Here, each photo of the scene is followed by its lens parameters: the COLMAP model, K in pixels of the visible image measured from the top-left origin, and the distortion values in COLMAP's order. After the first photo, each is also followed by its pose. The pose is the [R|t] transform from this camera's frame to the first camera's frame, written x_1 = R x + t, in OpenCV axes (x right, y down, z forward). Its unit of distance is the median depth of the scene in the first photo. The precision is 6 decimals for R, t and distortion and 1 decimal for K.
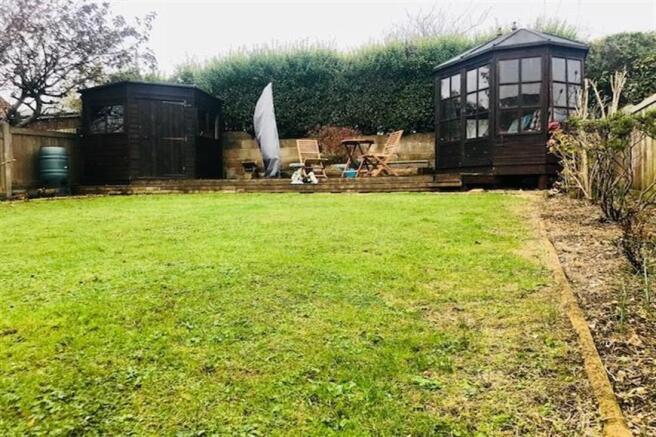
lens RADIAL K [[570.5, 0, 328.0], [0, 570.5, 213.9], [0, 0, 1]] dist [0.063834, -0.010409]
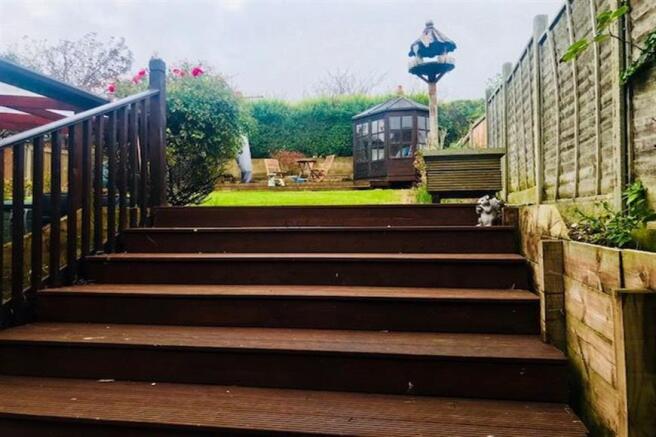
lens RADIAL K [[570.5, 0, 327.2], [0, 570.5, 219.7], [0, 0, 1]] dist [0.063834, -0.010409]
pose [[0.985844, -0.000909, 0.167664, -0.159771], [0.005936, 0.999548, -0.029483, 0.086339], [-0.167561, 0.030060, 0.985403, -0.590202]]
